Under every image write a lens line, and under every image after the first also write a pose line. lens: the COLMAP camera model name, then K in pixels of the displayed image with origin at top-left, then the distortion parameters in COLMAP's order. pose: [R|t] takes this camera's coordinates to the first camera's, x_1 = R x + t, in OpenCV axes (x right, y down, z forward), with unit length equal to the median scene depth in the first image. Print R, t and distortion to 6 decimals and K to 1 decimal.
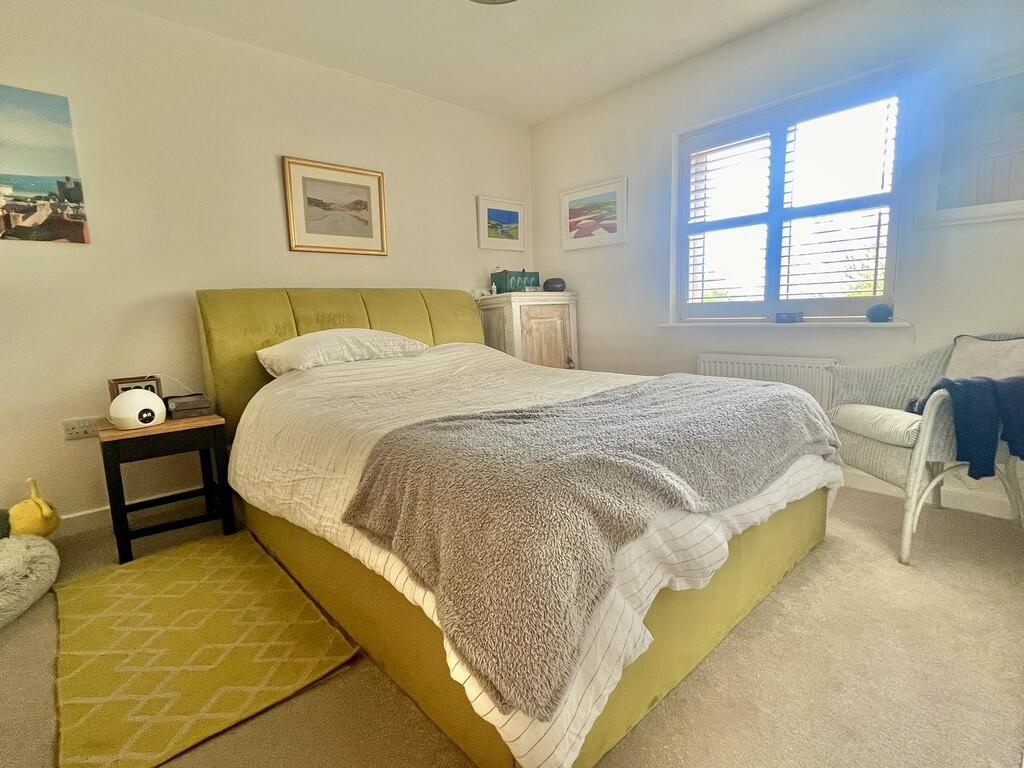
lens RADIAL K [[487.9, 0, 508.8], [0, 487.9, 380.0], [0, 0, 1]] dist [-0.001046, 0.000364]
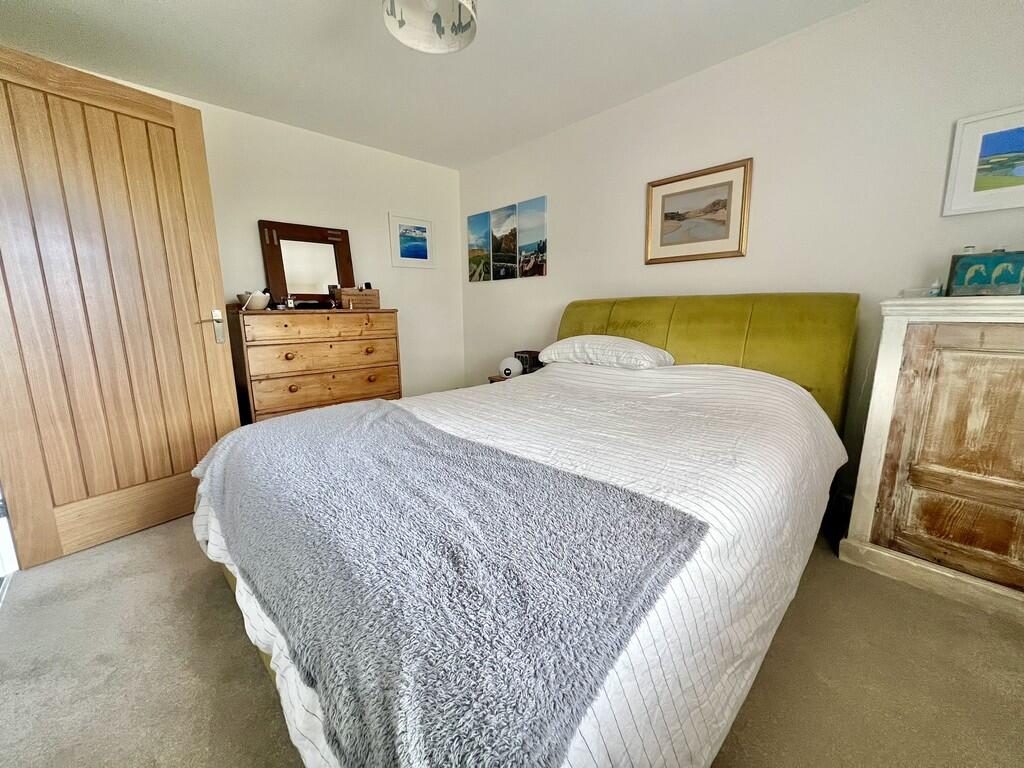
lens RADIAL K [[407.1, 0, 511.3], [0, 407.1, 381.9], [0, 0, 1]] dist [0.002118, 0.000248]
pose [[0.058273, 0.209431, -0.976085, 0.504937], [-0.132551, 0.970713, 0.200365, -0.131853], [0.989462, 0.117706, 0.084326, 0.575225]]
